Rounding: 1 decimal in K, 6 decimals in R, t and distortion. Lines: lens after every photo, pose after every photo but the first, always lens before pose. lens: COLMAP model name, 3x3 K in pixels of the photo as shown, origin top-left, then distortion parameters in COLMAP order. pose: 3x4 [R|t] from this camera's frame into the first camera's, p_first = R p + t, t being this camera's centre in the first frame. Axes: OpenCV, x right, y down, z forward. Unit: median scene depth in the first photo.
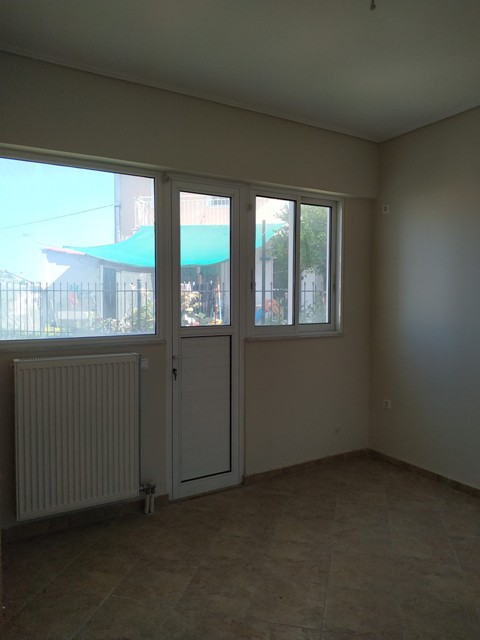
lens RADIAL K [[478.2, 0, 240.0], [0, 478.2, 320.0], [0, 0, 1]] dist [-0.005437, -0.001417]
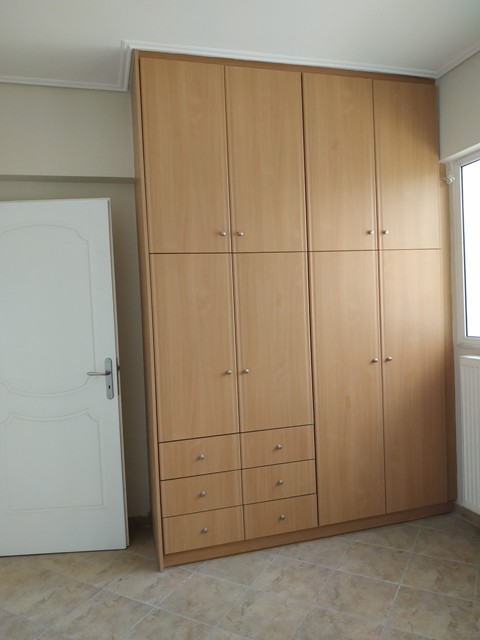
lens RADIAL K [[478.2, 0, 240.0], [0, 478.2, 320.0], [0, 0, 1]] dist [-0.005437, -0.001417]
pose [[-0.251198, 0.047685, -0.966760, 0.748500], [0.009719, 0.998860, 0.046743, -0.054415], [0.967887, 0.002346, -0.251375, 0.861678]]
